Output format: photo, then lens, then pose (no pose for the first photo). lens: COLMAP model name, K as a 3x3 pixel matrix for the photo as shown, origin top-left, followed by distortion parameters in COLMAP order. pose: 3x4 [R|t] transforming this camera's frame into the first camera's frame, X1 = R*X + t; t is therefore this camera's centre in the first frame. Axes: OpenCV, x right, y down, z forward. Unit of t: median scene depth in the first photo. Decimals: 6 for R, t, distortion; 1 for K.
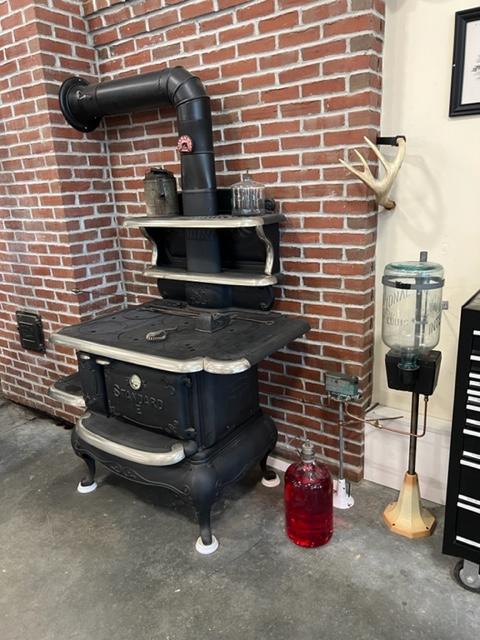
lens RADIAL K [[491.7, 0, 239.7], [0, 491.7, 321.8], [0, 0, 1]] dist [0.013343, -0.004773]
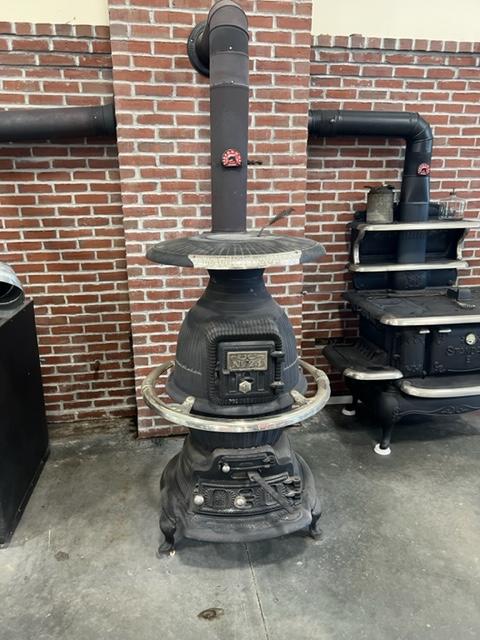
lens RADIAL K [[491.7, 0, 238.9], [0, 491.7, 318.4], [0, 0, 1]] dist [0.013343, -0.004773]
pose [[0.709564, -0.145804, 0.689391, -1.419924], [0.164310, 0.985624, 0.039338, -0.085921], [-0.685216, 0.085361, 0.723320, 0.375810]]
